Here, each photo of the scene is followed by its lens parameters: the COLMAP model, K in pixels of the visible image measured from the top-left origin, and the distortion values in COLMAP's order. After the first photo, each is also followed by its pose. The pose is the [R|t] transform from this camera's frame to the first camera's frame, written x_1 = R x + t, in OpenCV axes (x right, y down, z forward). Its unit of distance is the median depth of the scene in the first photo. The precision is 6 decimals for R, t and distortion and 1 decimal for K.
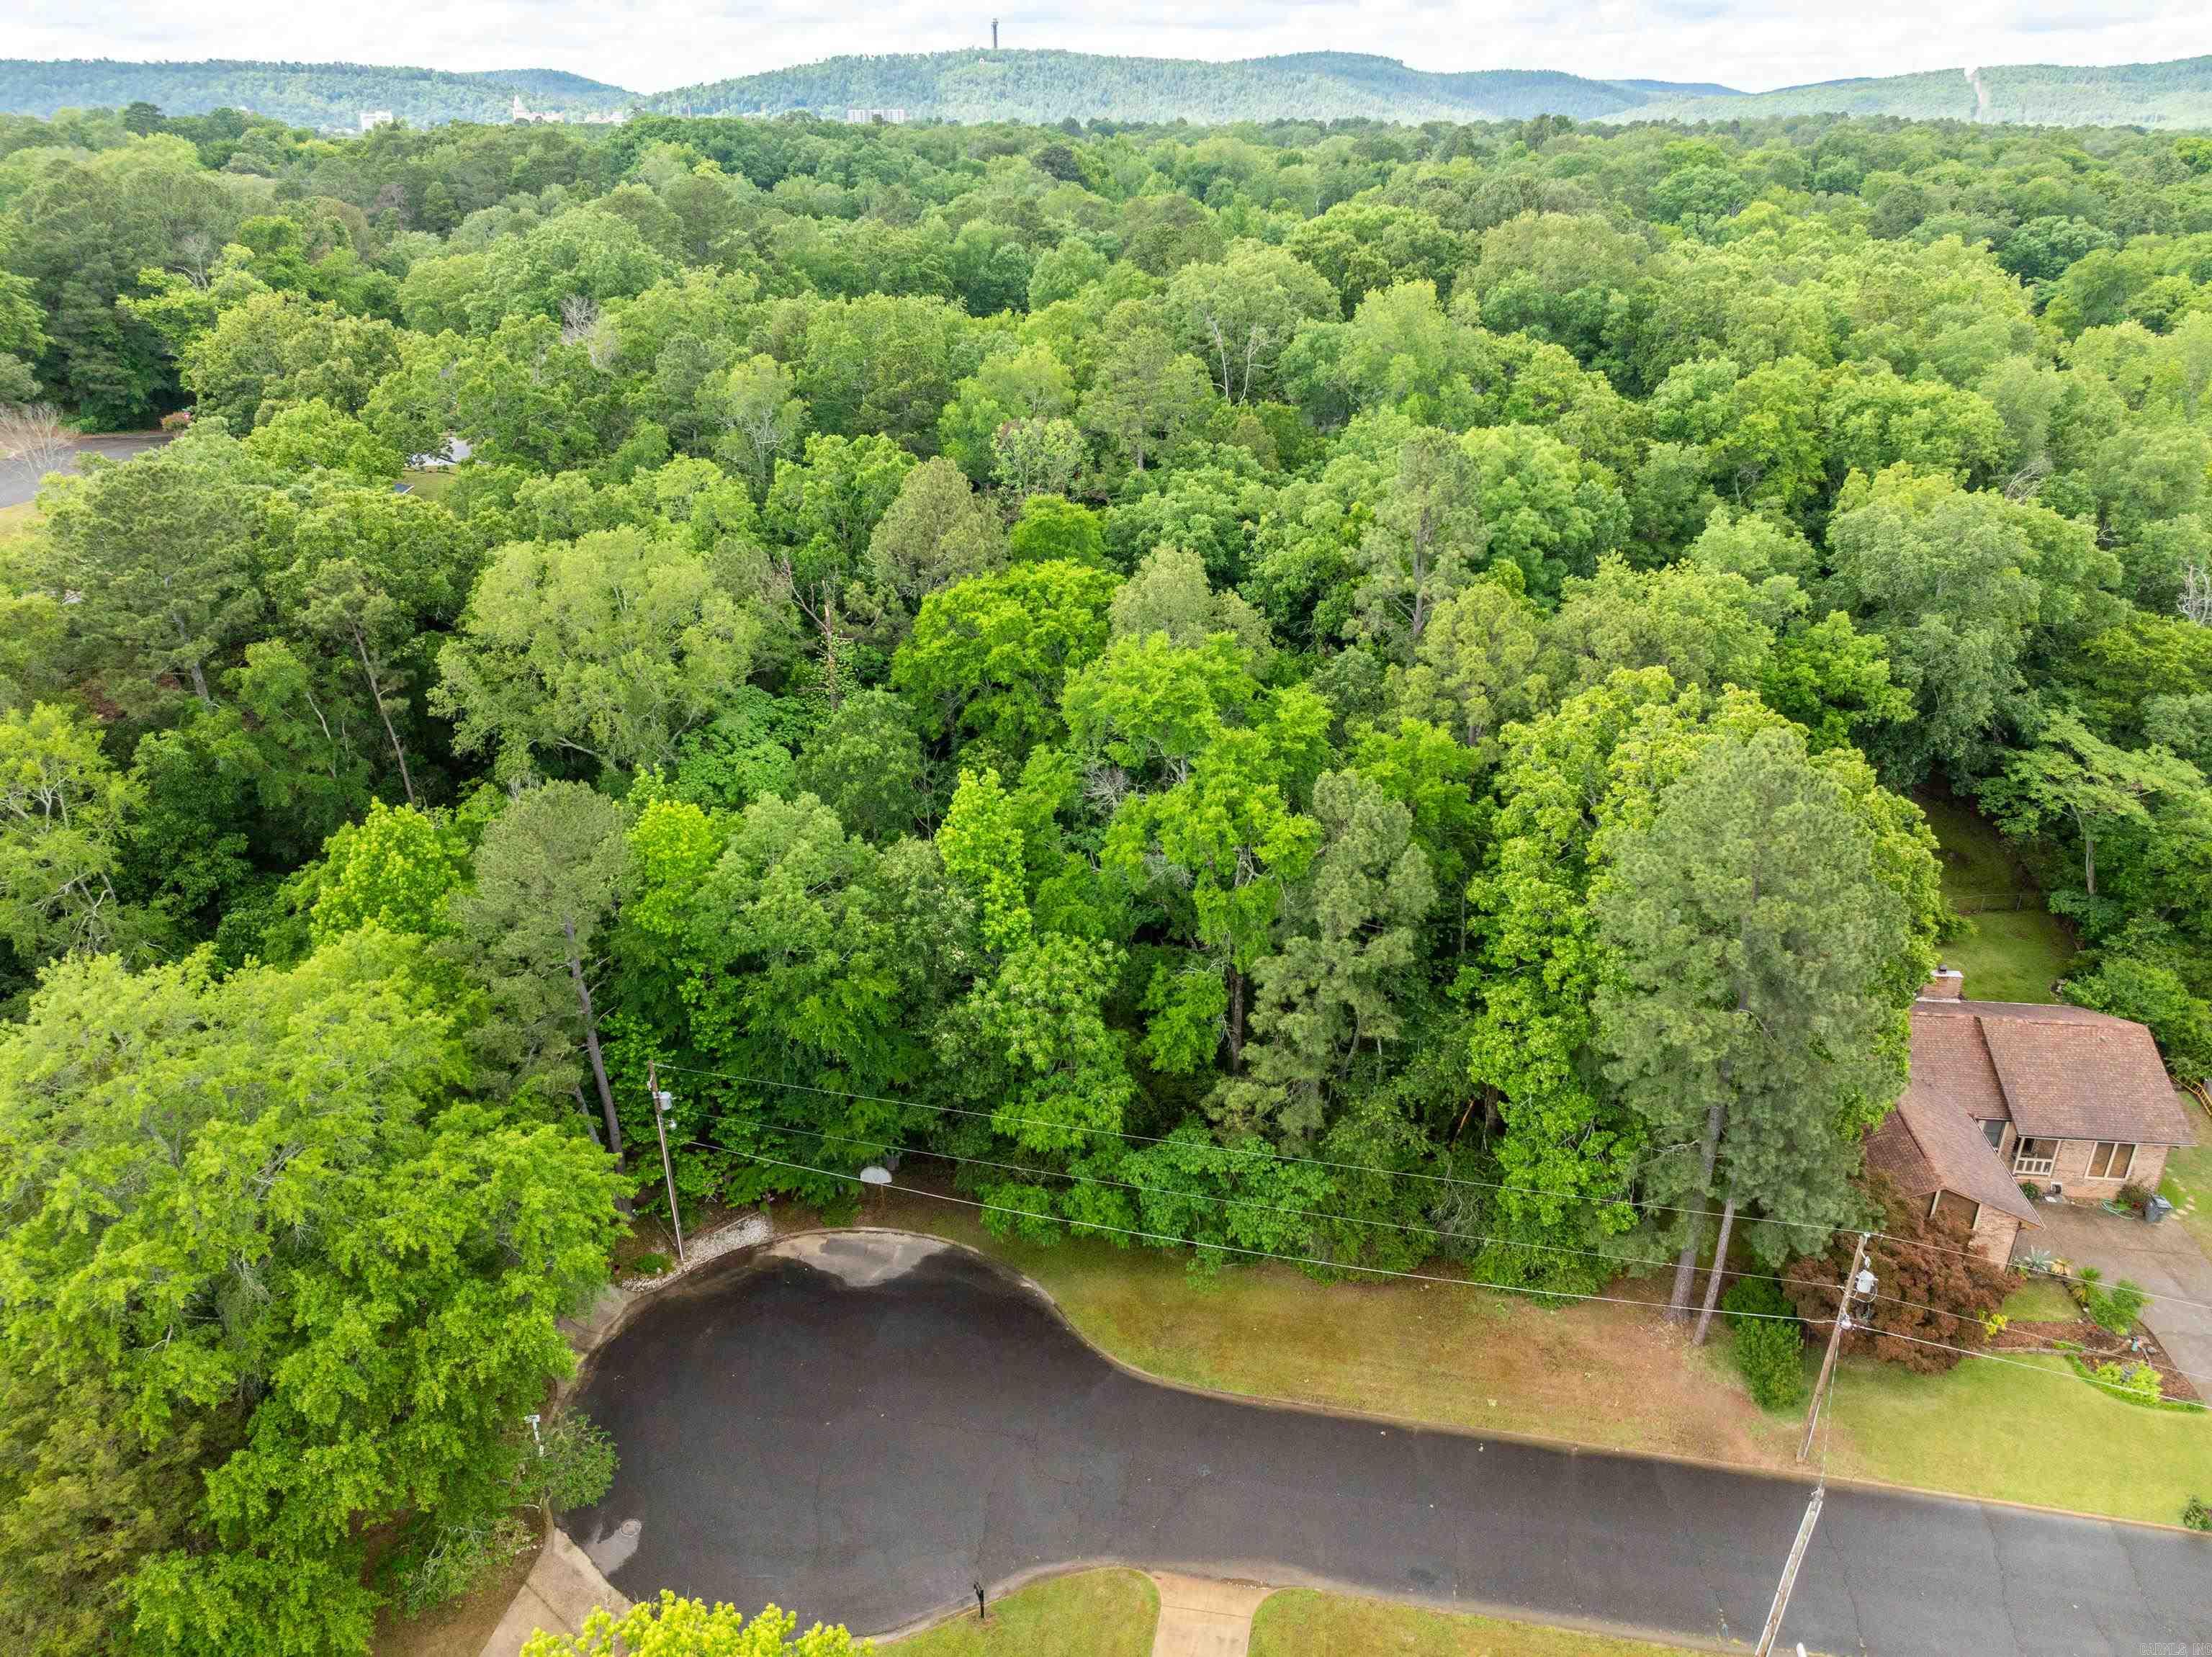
lens RADIAL K [[1563.6, 0, 1106.0], [0, 1563.6, 828.5], [0, 0, 1]] dist [-0.040068, 0.025686]
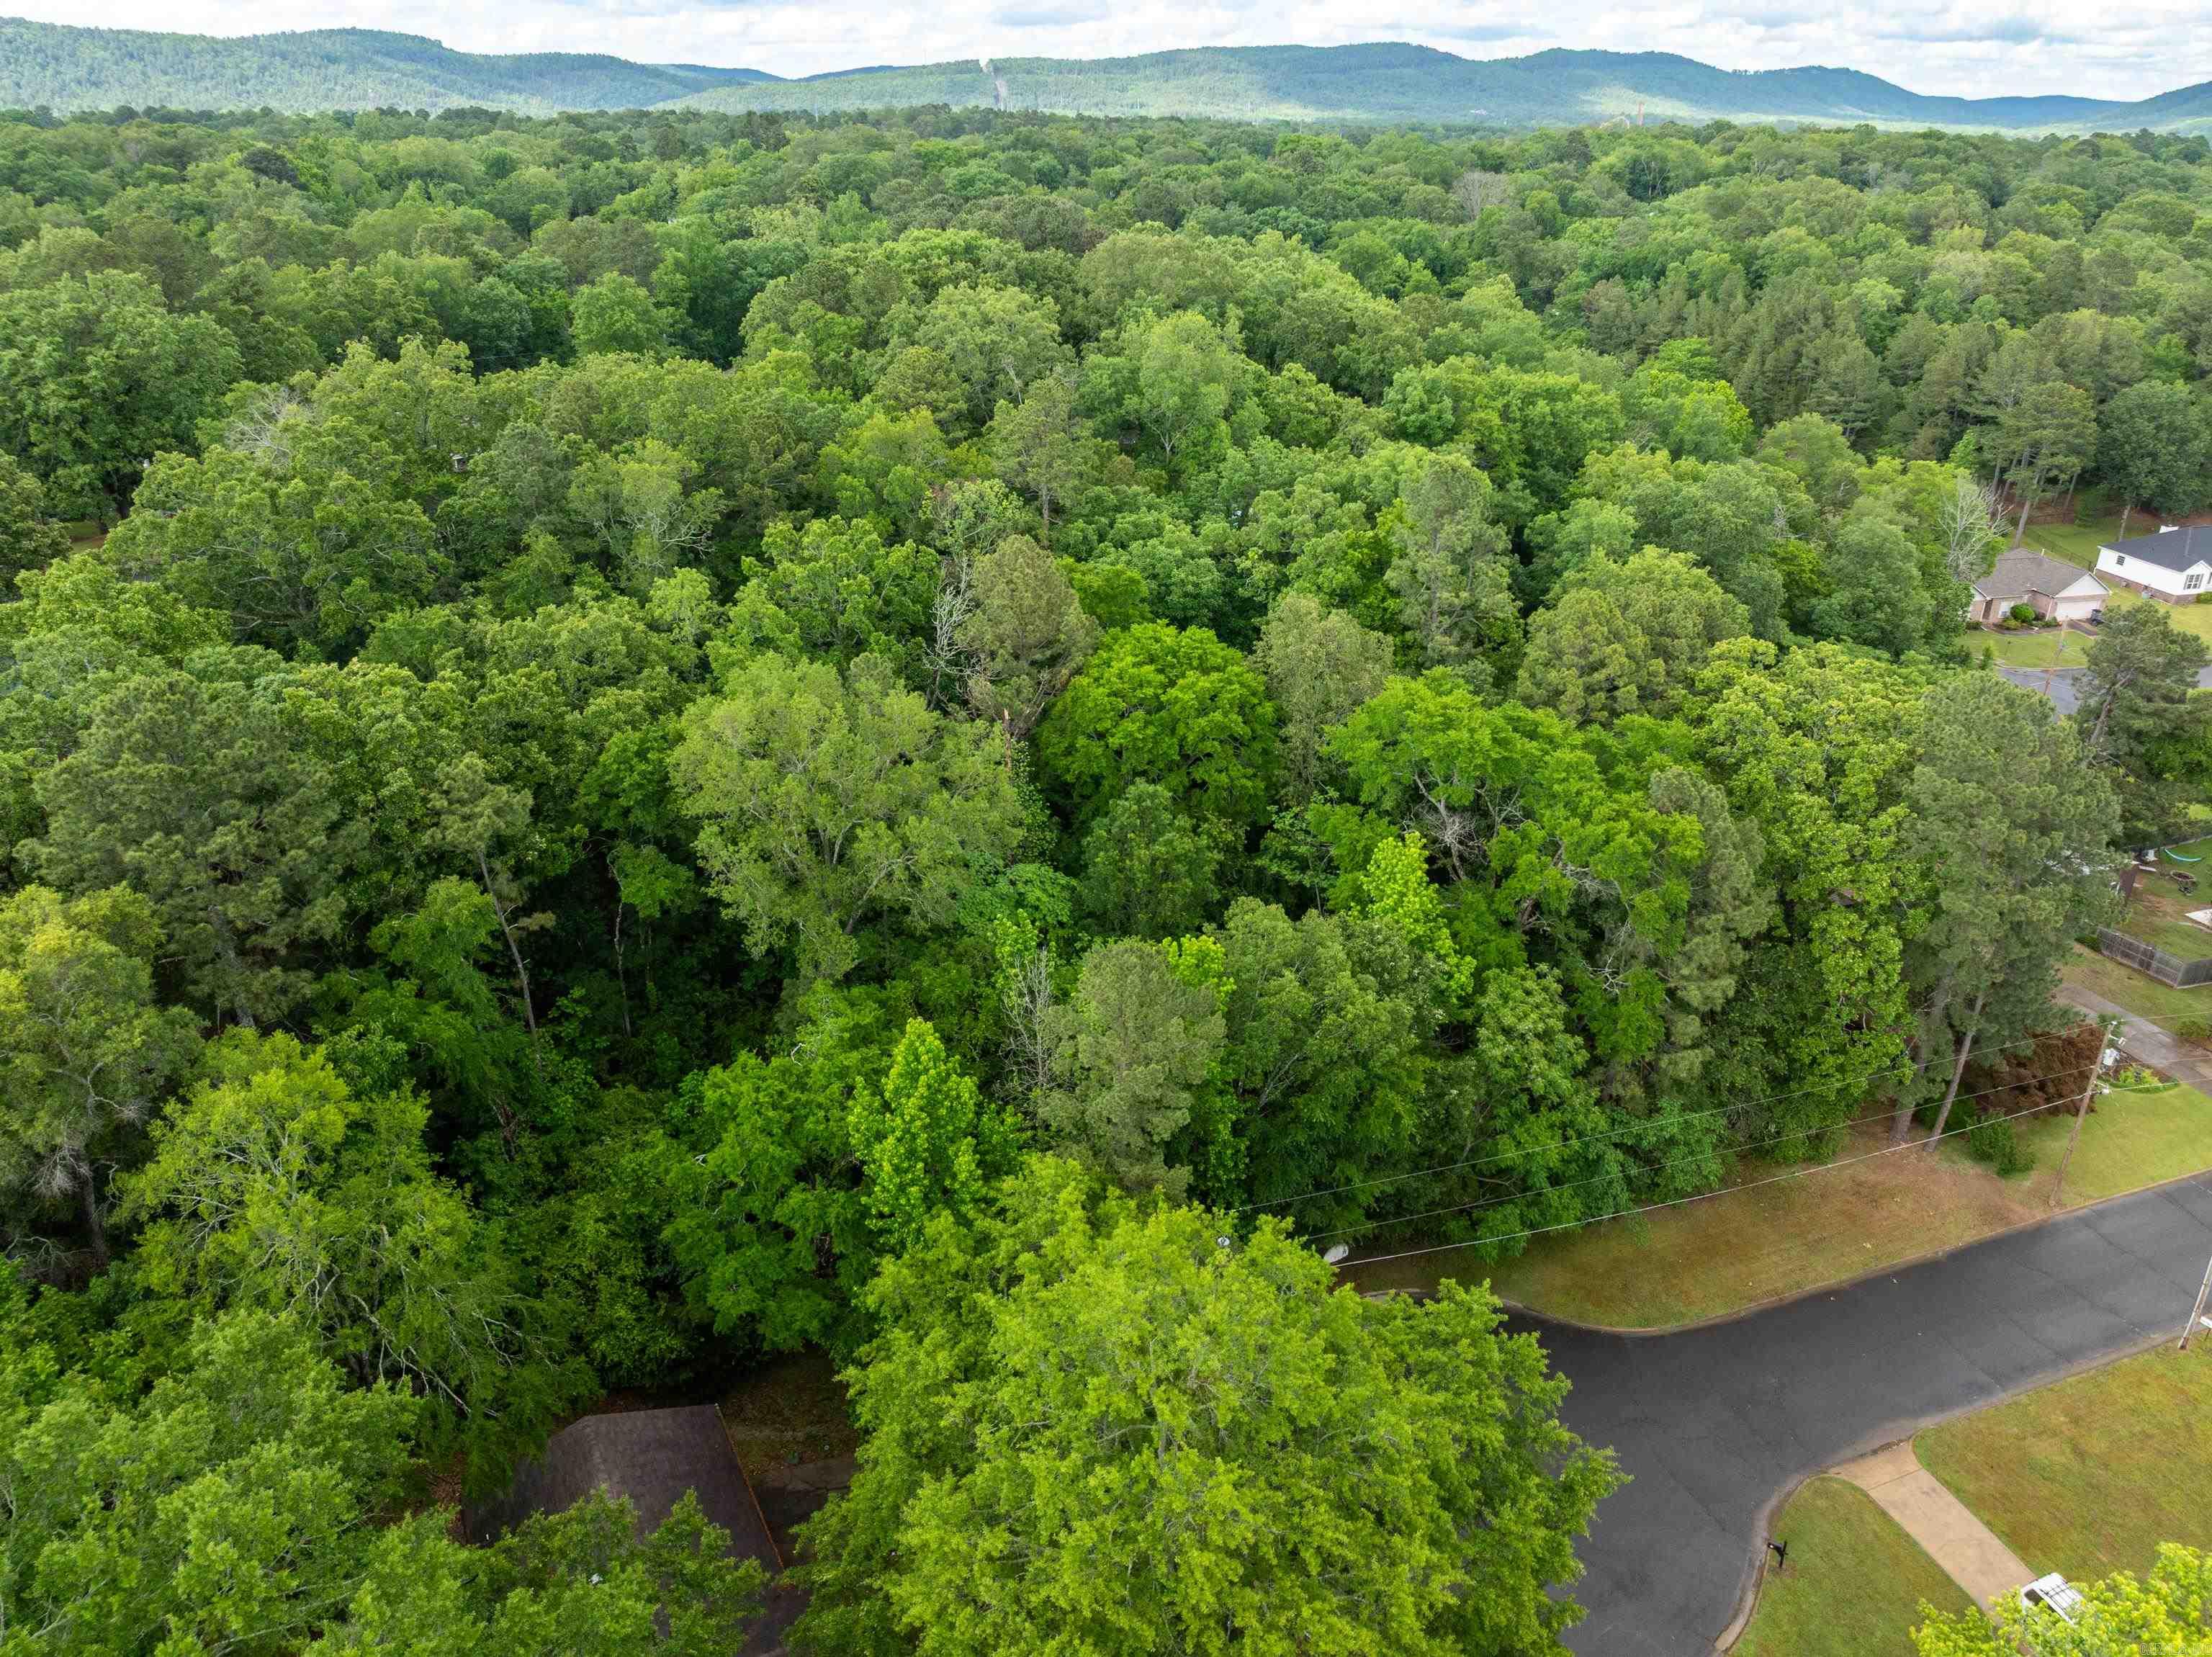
lens RADIAL K [[1563.6, 0, 1106.0], [0, 1563.6, 828.5], [0, 0, 1]] dist [-0.040068, 0.025686]
pose [[0.854692, -0.206891, 0.476127, -0.631161], [0.202836, 0.977338, 0.060571, -0.121505], [-0.477869, 0.044806, 0.877288, 0.159670]]
